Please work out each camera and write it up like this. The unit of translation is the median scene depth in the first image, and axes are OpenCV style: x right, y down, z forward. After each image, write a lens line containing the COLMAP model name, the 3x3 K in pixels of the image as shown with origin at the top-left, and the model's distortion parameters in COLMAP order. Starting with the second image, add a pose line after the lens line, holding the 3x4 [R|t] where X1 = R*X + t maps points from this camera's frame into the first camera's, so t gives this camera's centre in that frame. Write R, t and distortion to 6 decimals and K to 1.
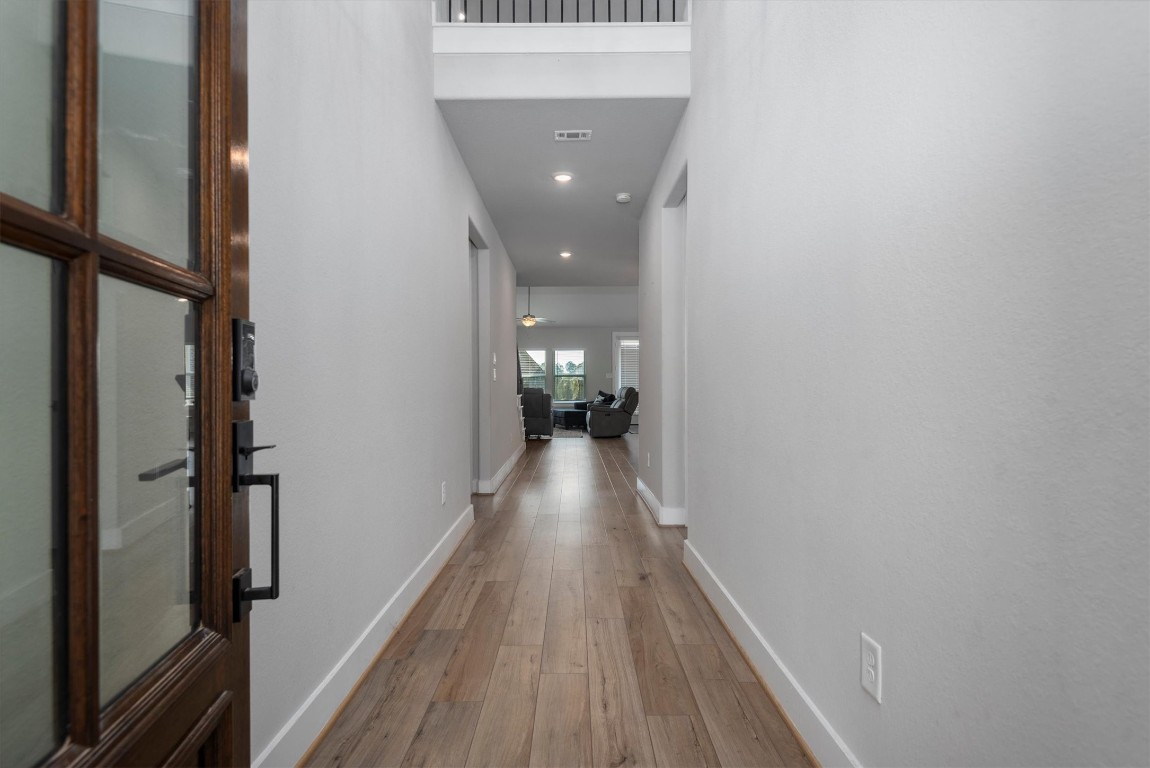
lens RADIAL K [[524.4, 0, 574.5], [0, 524.4, 386.4], [0, 0, 1]] dist [-0.004289, -0.000143]
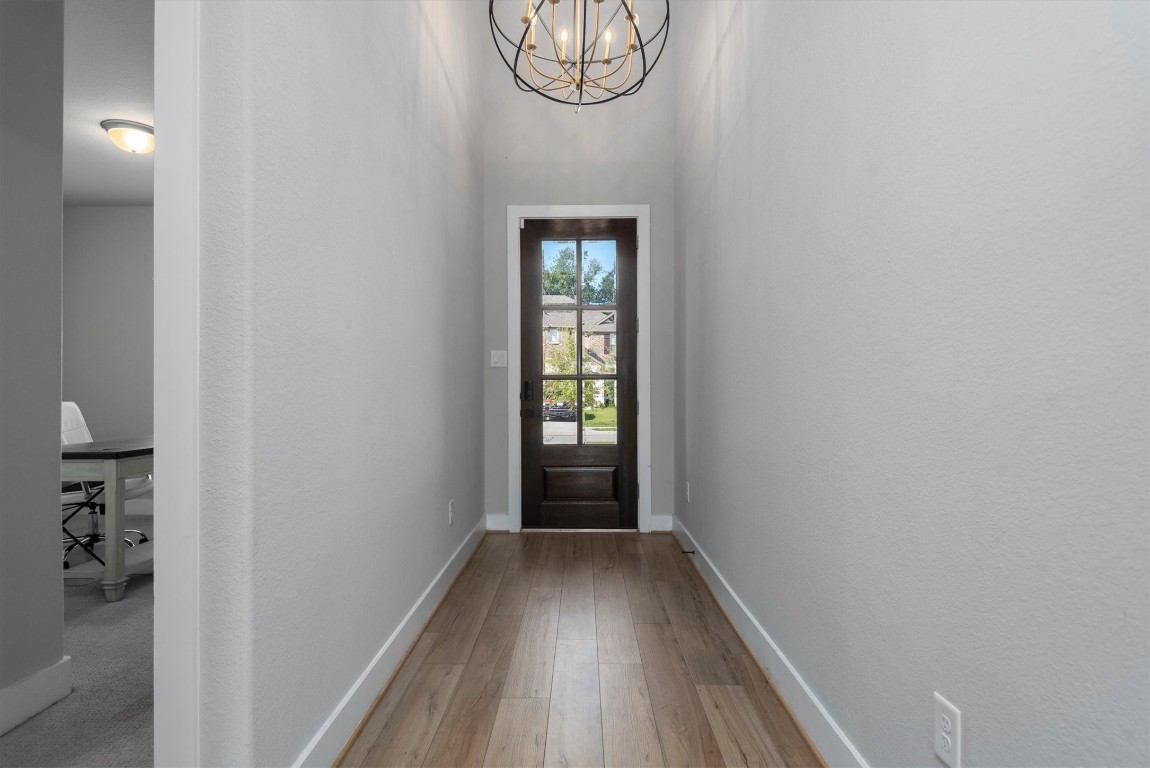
lens RADIAL K [[524.4, 0, 575.2], [0, 524.4, 387.6], [0, 0, 1]] dist [-0.004289, -0.000143]
pose [[-0.999889, 0.004865, 0.014117, -0.029316], [0.004746, 0.999953, -0.008484, -0.015081], [-0.014157, -0.008416, -0.999864, 1.775273]]
